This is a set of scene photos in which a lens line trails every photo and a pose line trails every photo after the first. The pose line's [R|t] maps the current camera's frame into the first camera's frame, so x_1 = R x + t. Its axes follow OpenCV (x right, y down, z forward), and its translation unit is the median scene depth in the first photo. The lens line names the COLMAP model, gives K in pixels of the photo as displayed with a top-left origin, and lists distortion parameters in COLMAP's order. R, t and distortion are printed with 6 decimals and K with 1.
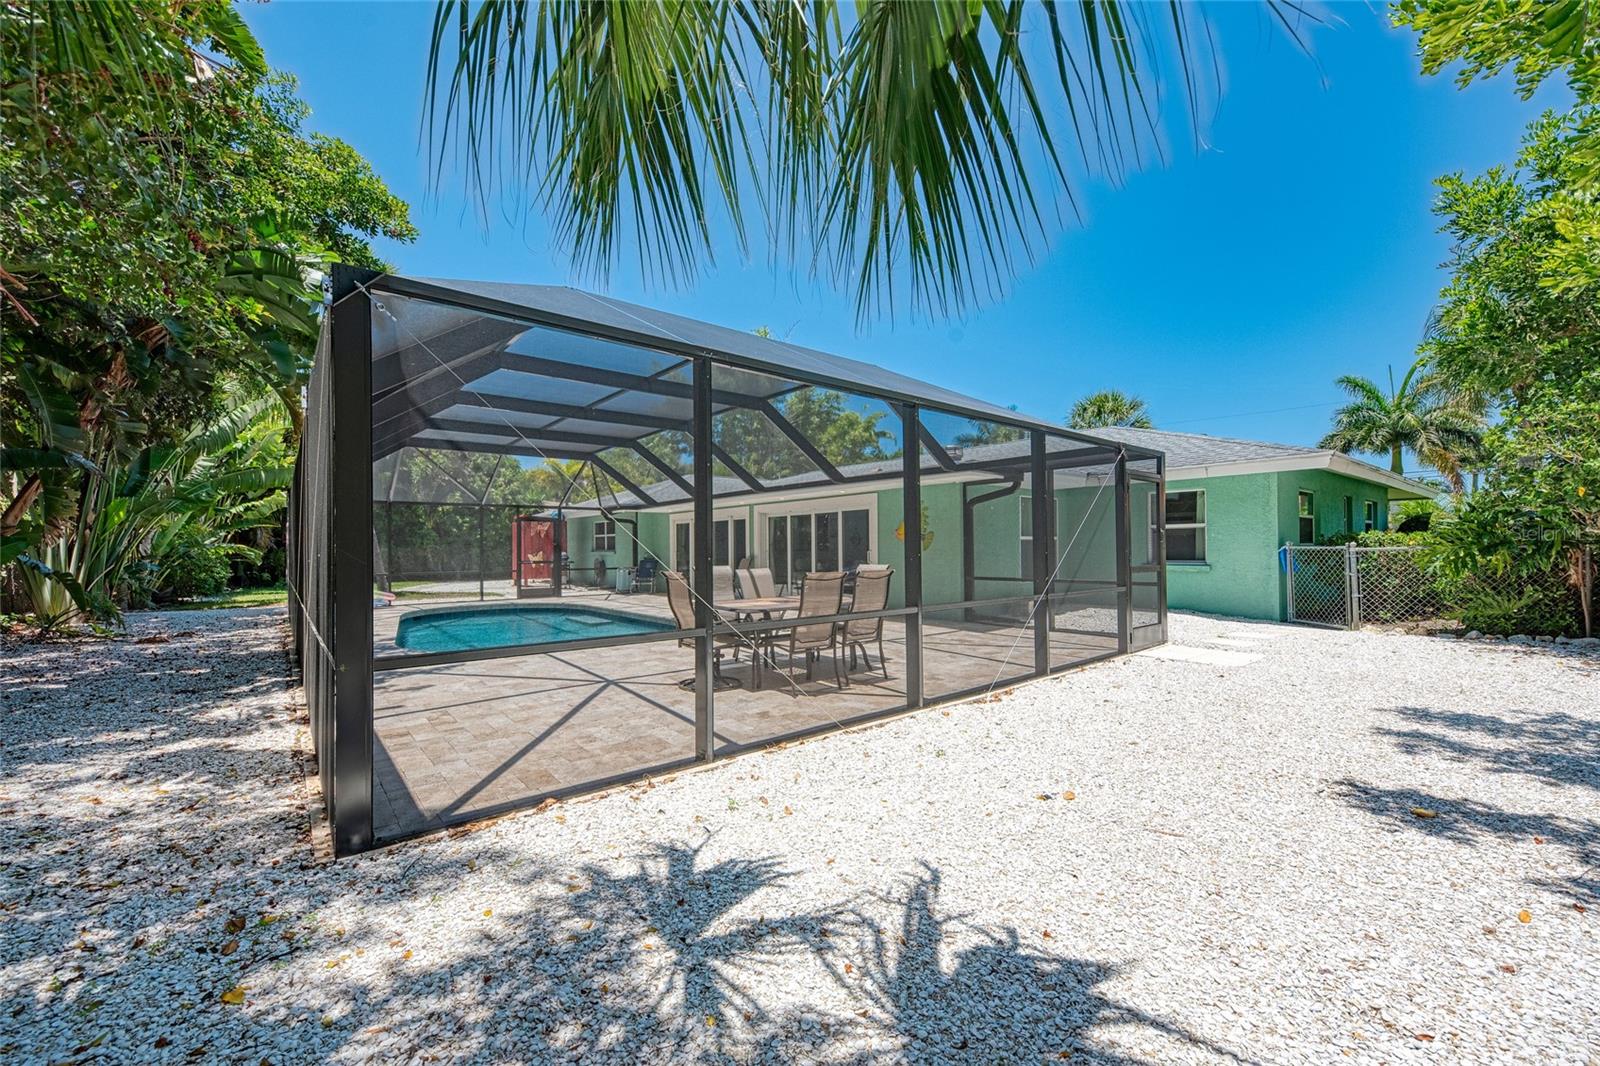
lens RADIAL K [[636.7, 0, 801.1], [0, 636.7, 544.1], [0, 0, 1]] dist [-0.000516, -0.000014]
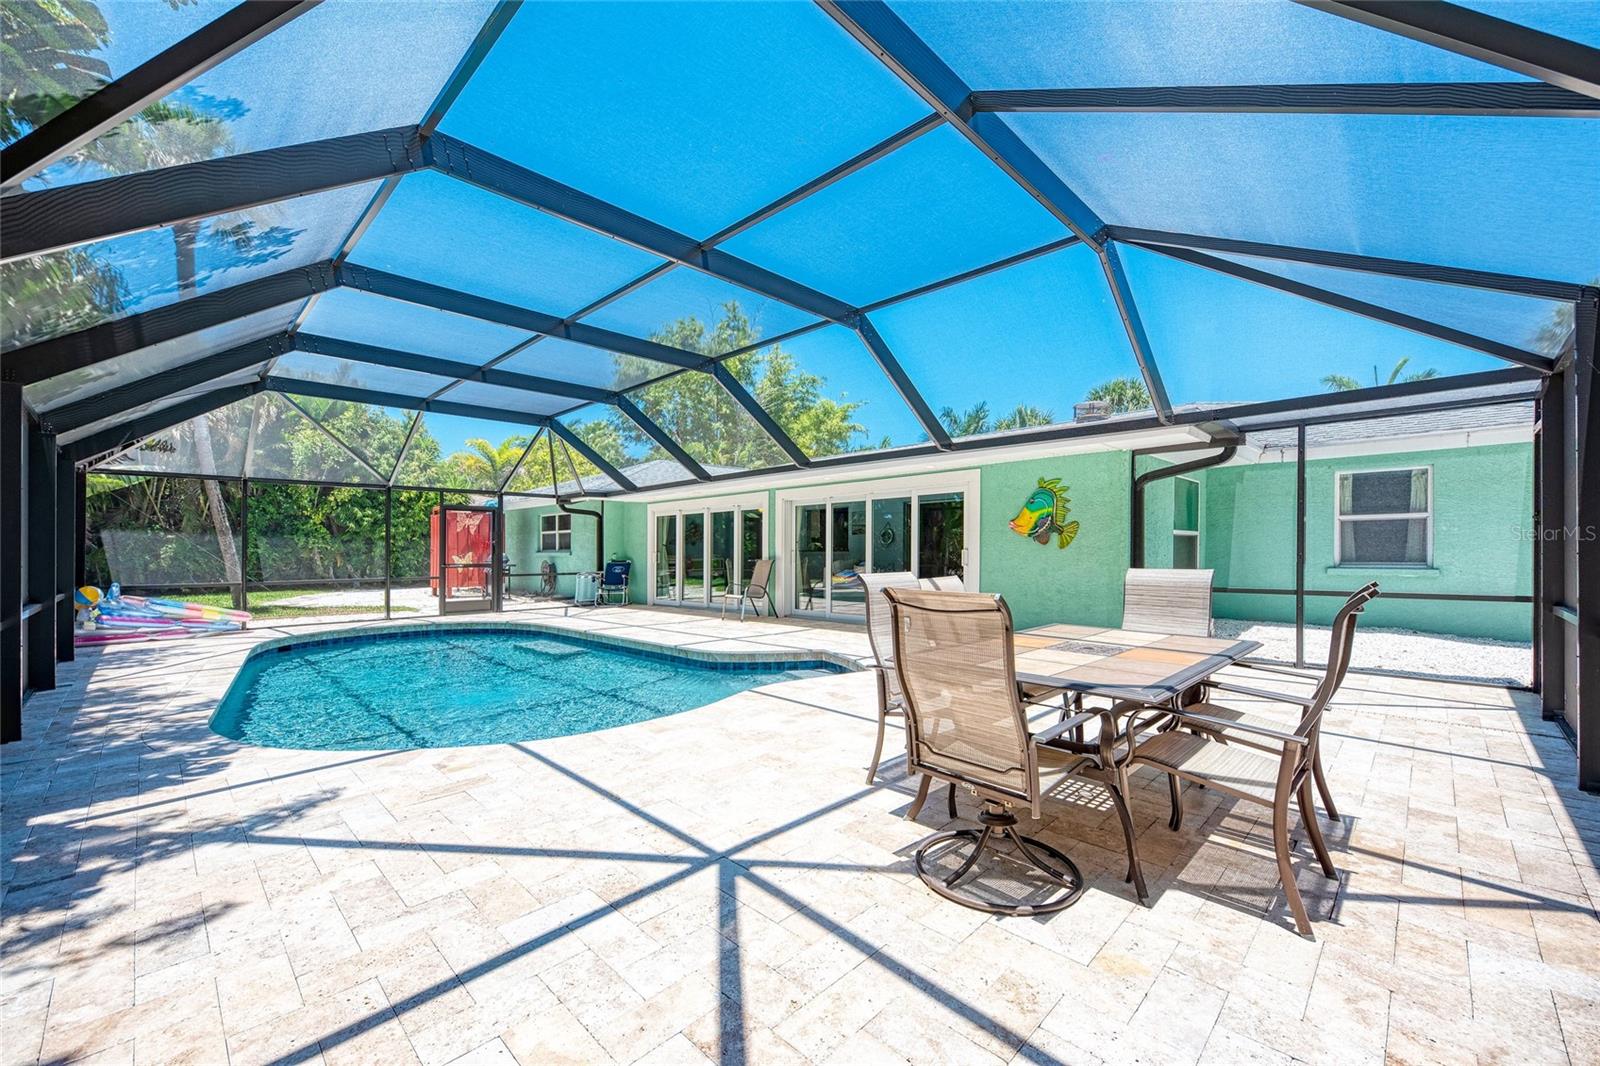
lens RADIAL K [[637.4, 0, 806.0], [0, 637.4, 538.7], [0, 0, 1]] dist [0.010533, -0.000003]
pose [[0.993492, 0.004428, 0.113812, -0.099590], [-0.002842, 0.999897, -0.014097, 0.005790], [-0.113863, 0.013681, 0.993402, 0.196096]]
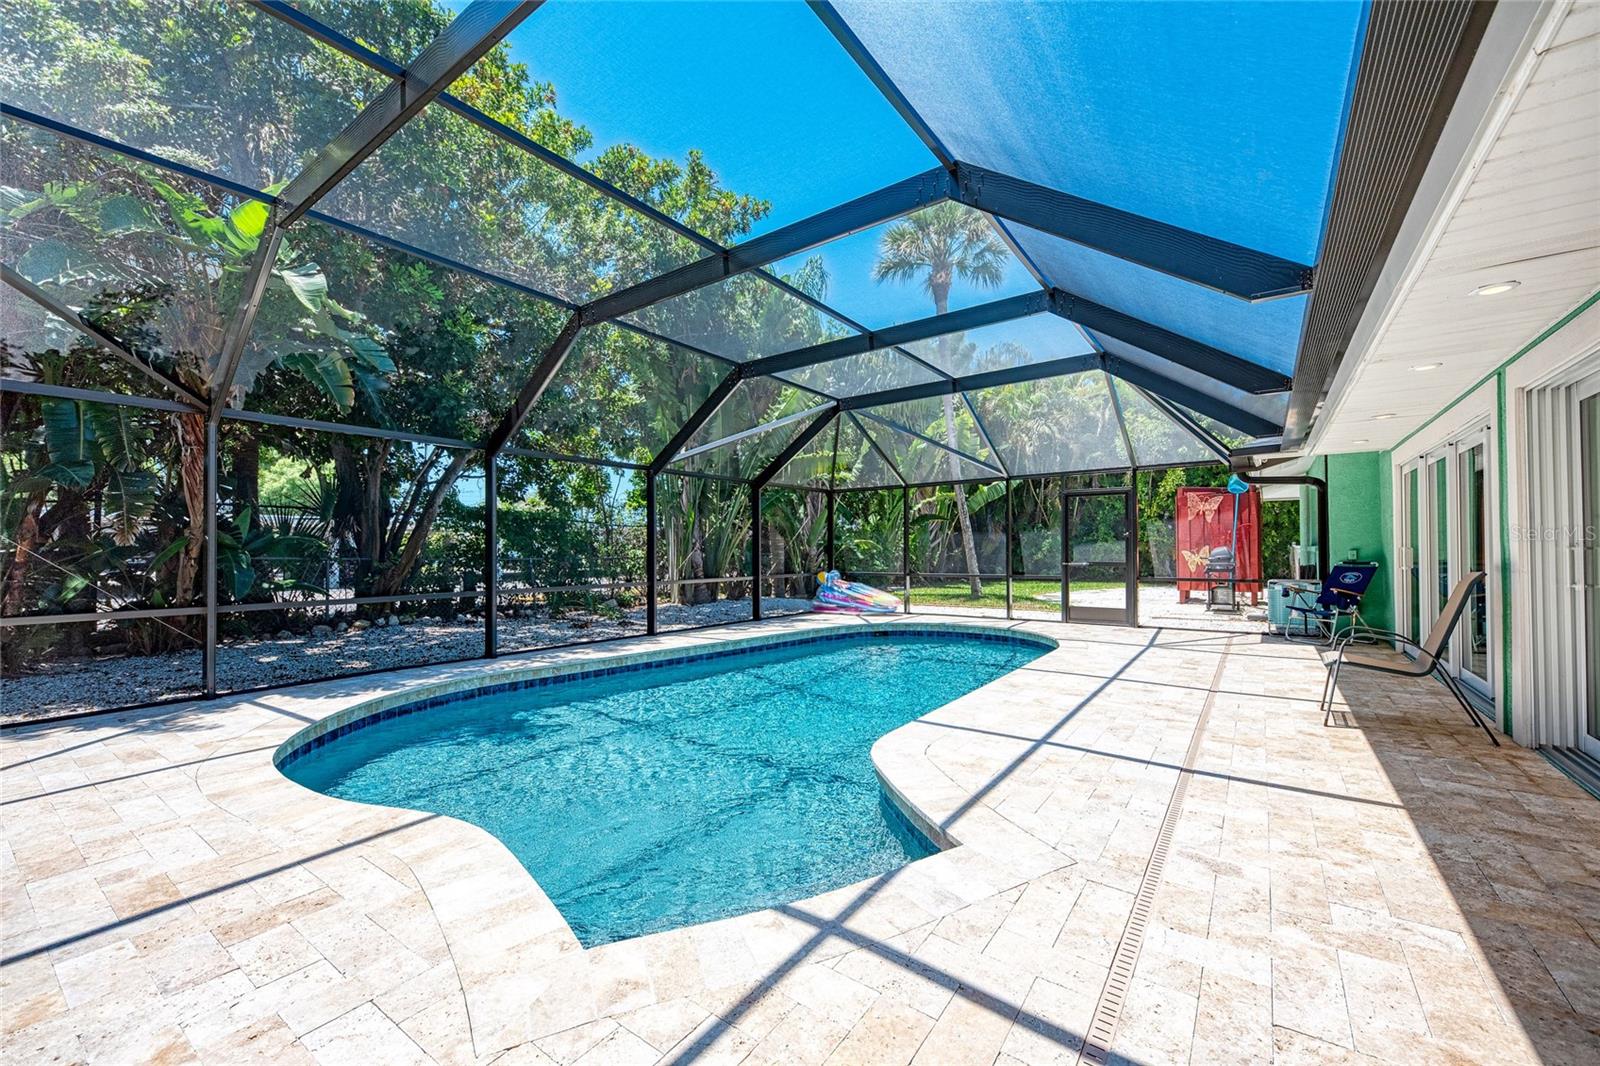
lens RADIAL K [[637.4, 0, 806.0], [0, 637.4, 538.7], [0, 0, 1]] dist [0.010533, -0.000003]
pose [[0.259618, -0.011078, -0.965648, 0.082011], [0.012850, 0.999885, -0.008016, 0.005637], [0.965626, -0.010328, 0.259731, 0.531285]]
